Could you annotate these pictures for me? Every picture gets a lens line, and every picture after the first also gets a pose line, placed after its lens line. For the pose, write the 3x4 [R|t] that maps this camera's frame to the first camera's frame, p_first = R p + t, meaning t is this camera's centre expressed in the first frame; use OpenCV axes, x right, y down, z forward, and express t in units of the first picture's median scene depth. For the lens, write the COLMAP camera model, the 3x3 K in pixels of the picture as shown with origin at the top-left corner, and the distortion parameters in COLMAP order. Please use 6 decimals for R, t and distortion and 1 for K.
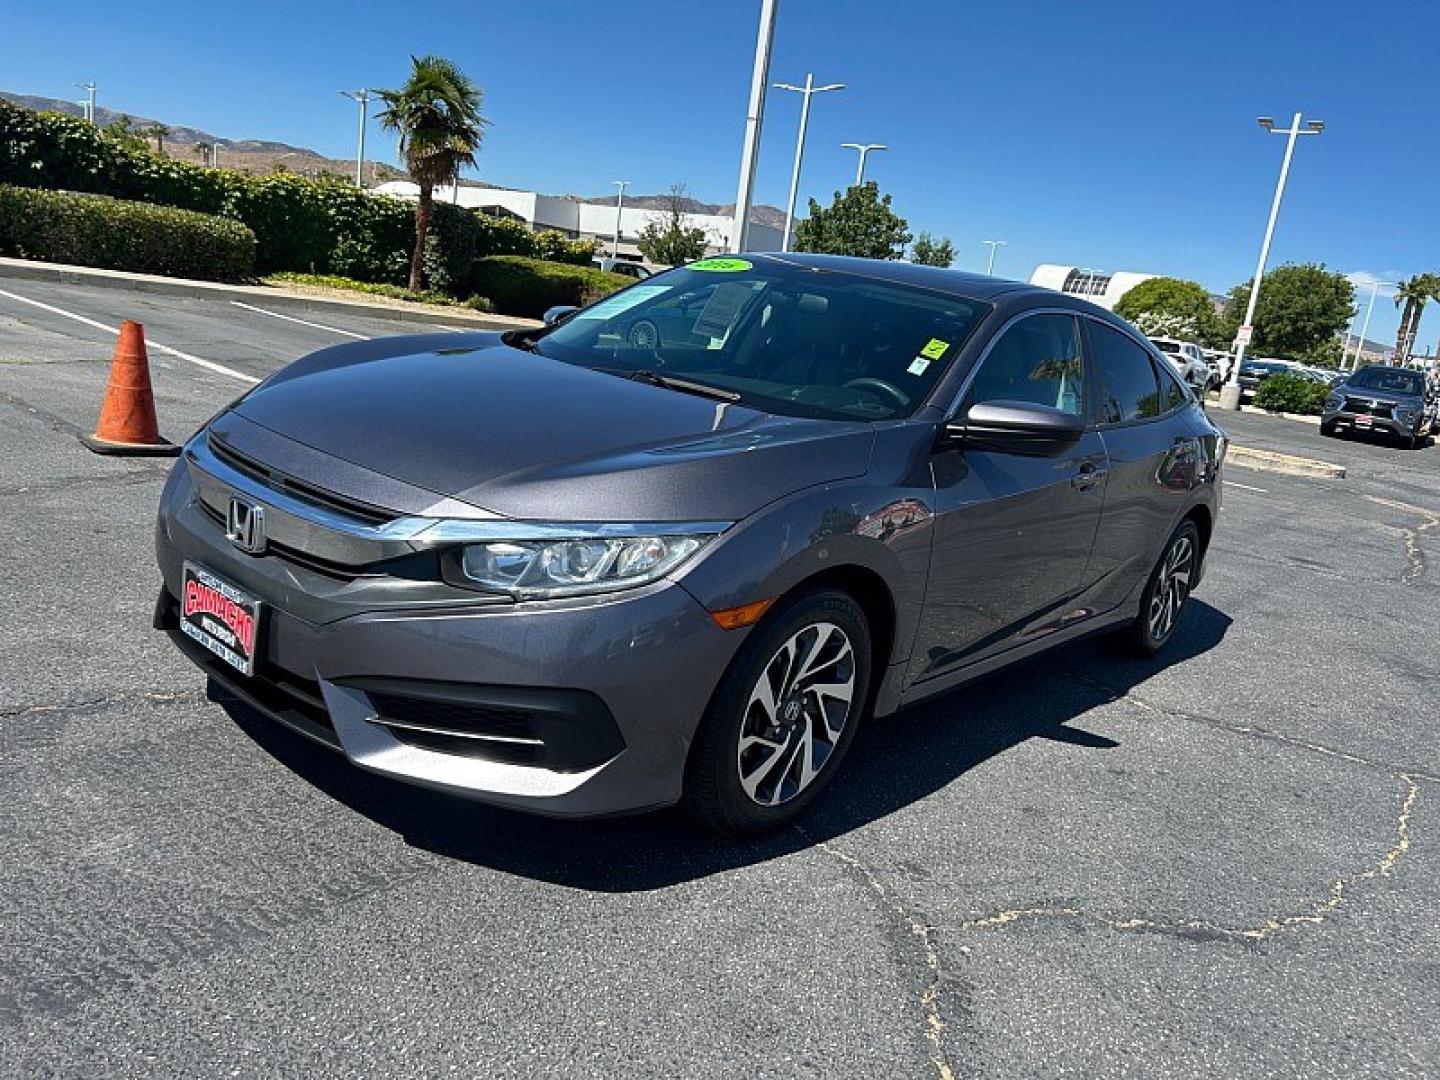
lens RADIAL K [[1093.9, 0, 712.5], [0, 1093.9, 547.0], [0, 0, 1]] dist [0.006698, -0.008736]
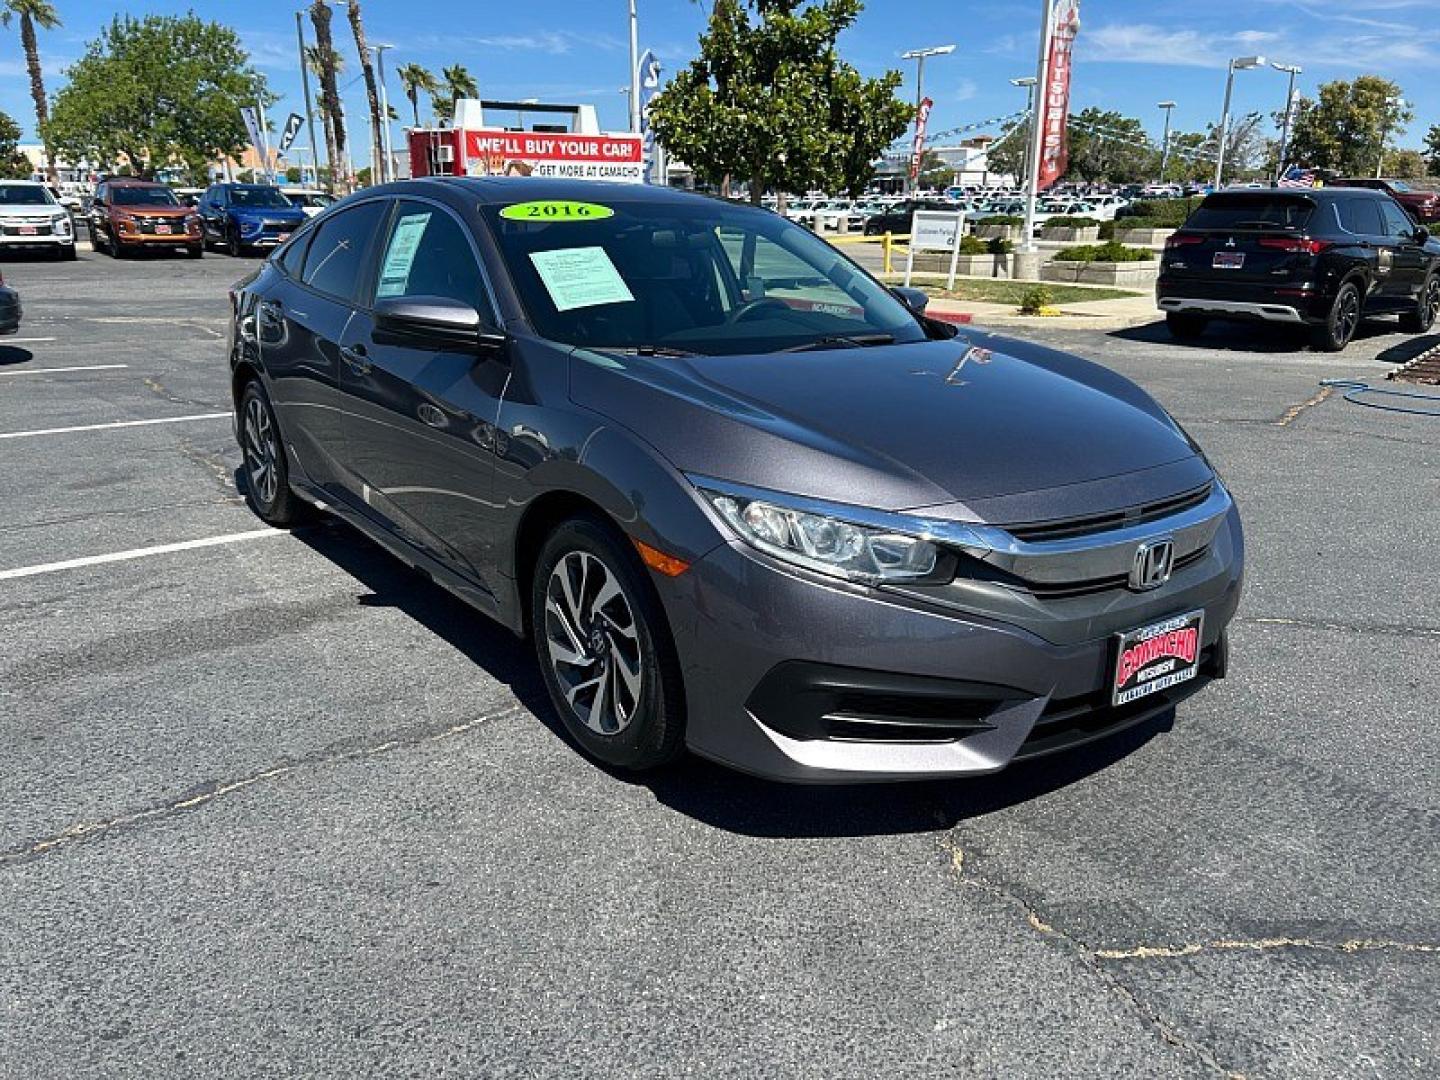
lens RADIAL K [[1093.9, 0, 712.5], [0, 1093.9, 547.0], [0, 0, 1]] dist [0.006698, -0.008736]
pose [[0.210909, -0.404887, 0.889710, -1.388444], [0.227073, 0.905579, 0.358280, -0.485115], [-0.950765, 0.126465, 0.282934, 1.075165]]
